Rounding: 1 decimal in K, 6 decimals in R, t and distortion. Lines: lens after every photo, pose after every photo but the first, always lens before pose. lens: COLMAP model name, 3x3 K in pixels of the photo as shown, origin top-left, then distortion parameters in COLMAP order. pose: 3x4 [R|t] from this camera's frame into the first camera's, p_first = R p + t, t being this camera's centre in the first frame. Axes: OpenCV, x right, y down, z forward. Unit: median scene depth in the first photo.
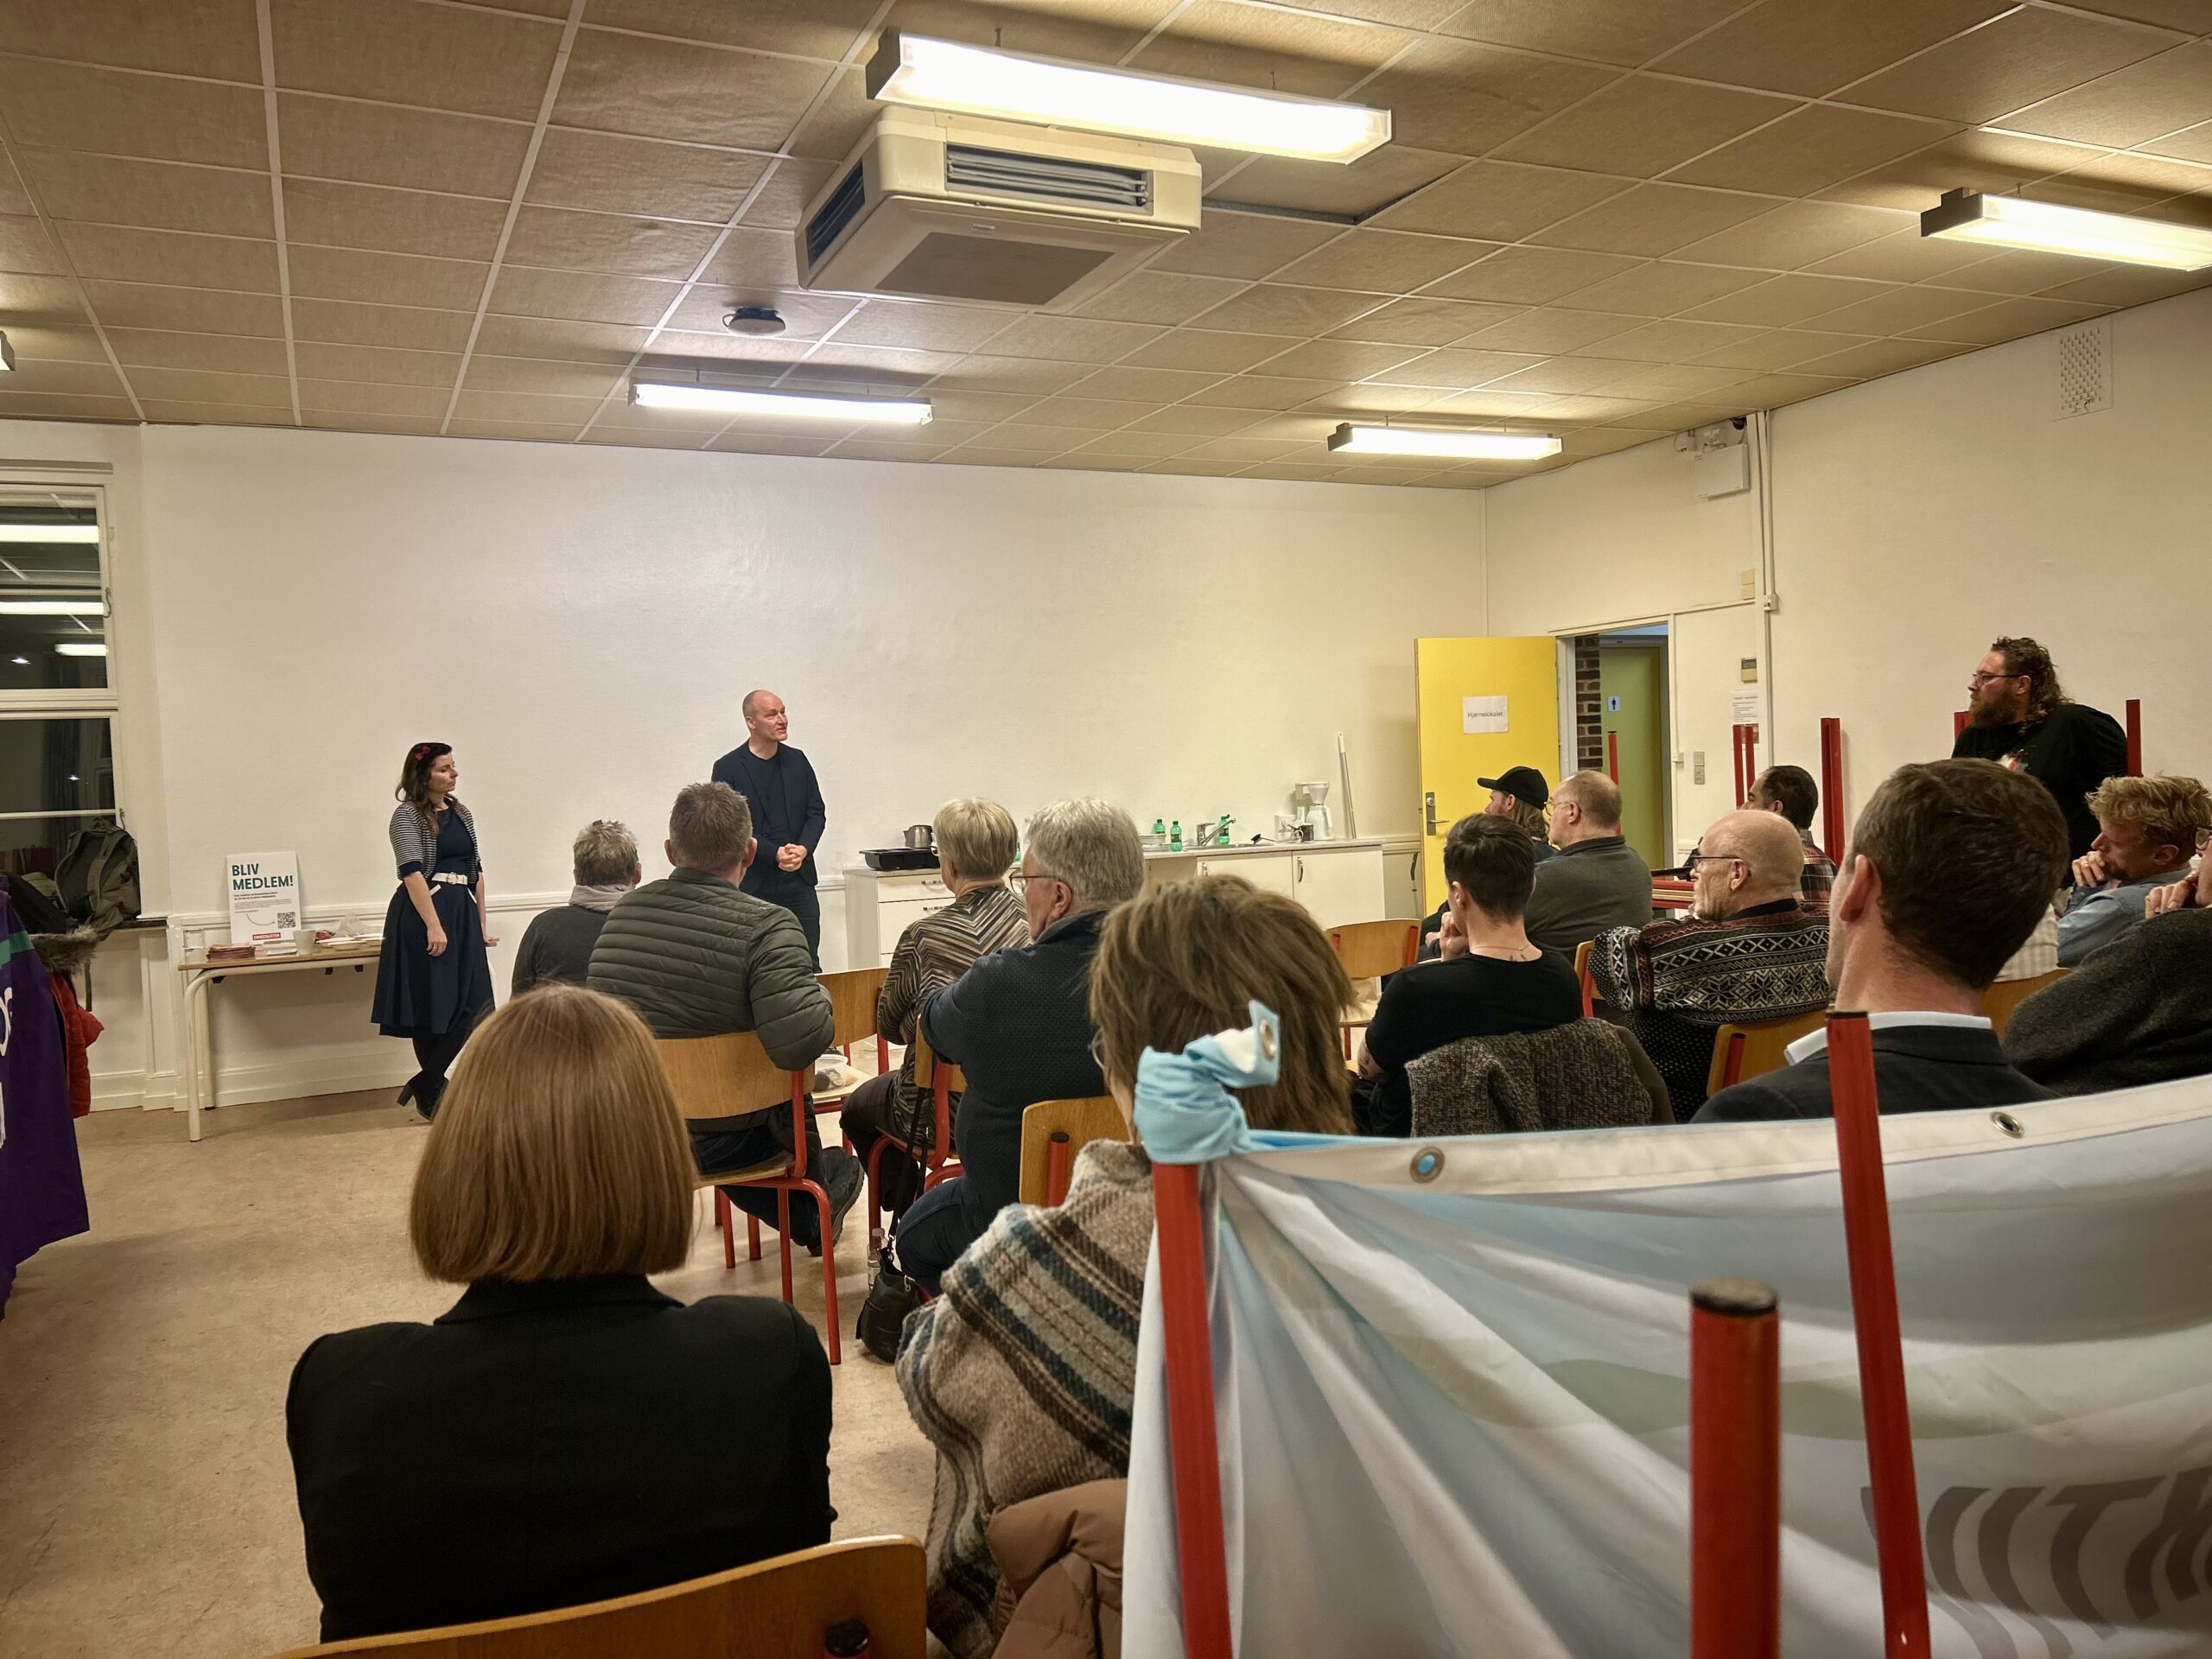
lens RADIAL K [[1644.1, 0, 1106.0], [0, 1644.1, 829.5], [0, 0, 1]] dist [0.076961, -0.089738]
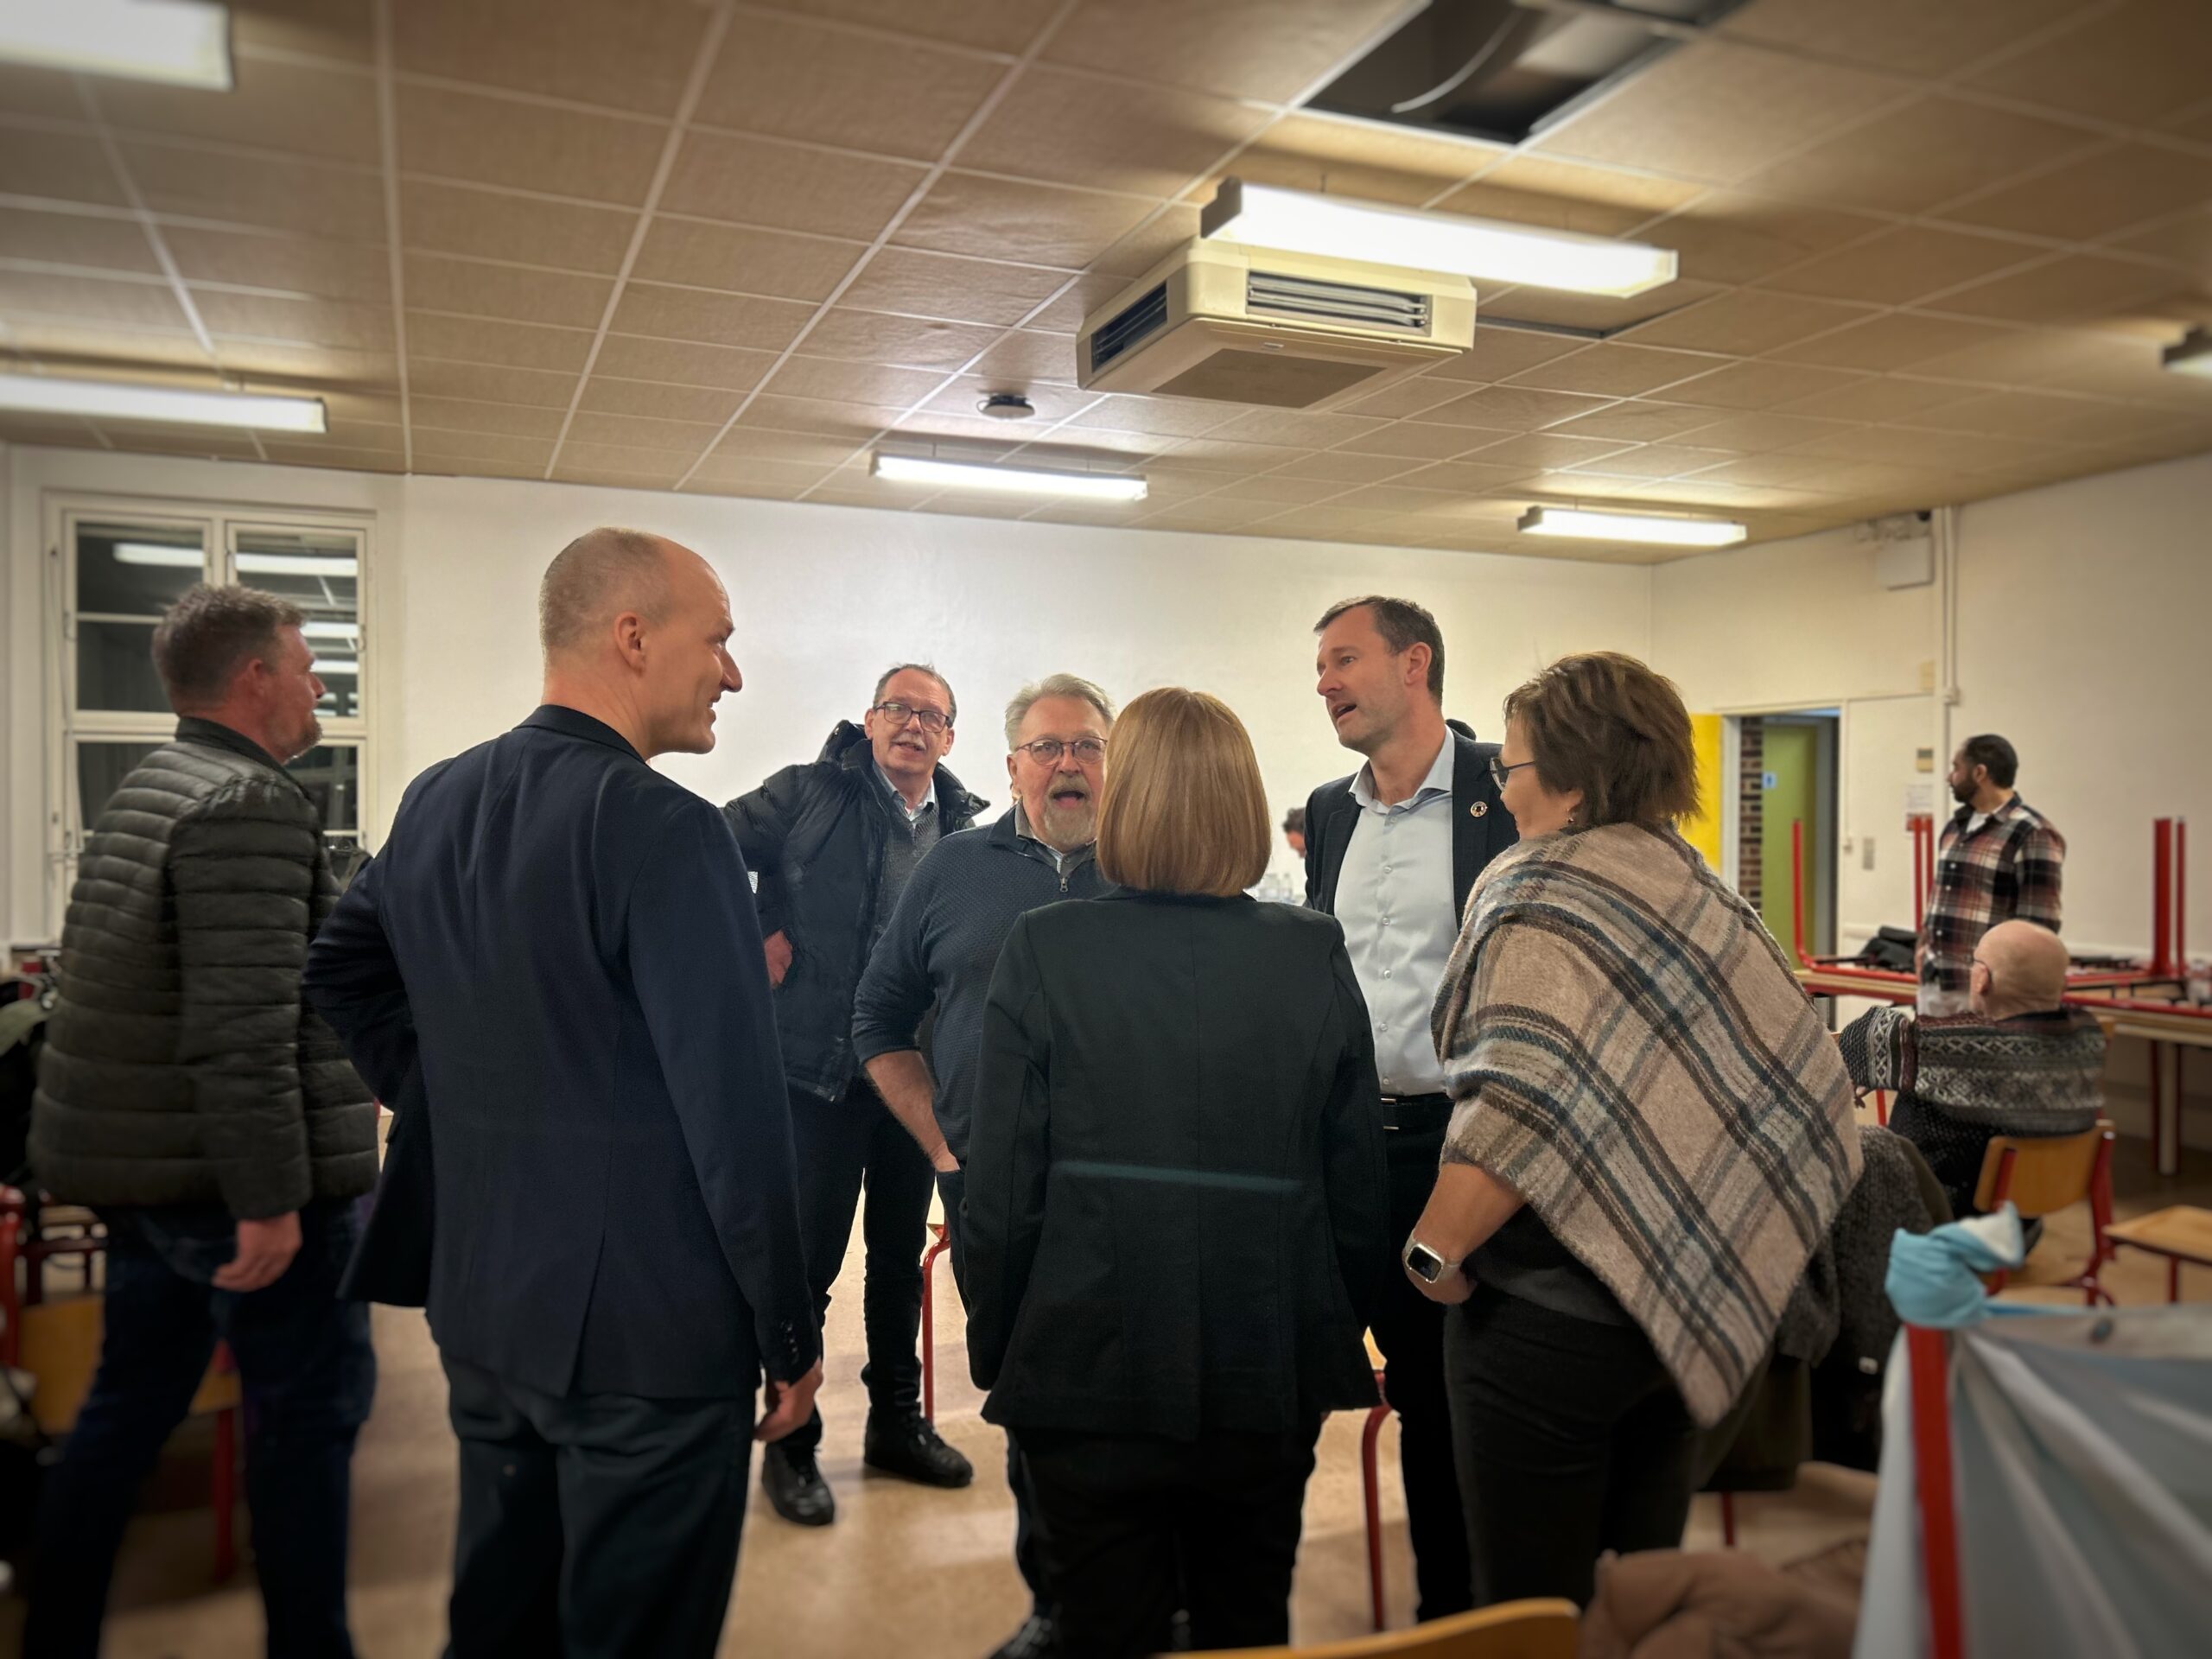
lens RADIAL K [[1644.1, 0, 1106.0], [0, 1644.1, 829.5], [0, 0, 1]] dist [0.076961, -0.089738]
pose [[0.997913, 0.043121, -0.048074, -0.097614], [-0.044030, 0.998868, -0.018008, -0.022503], [0.047243, 0.020087, 0.998681, -0.054998]]
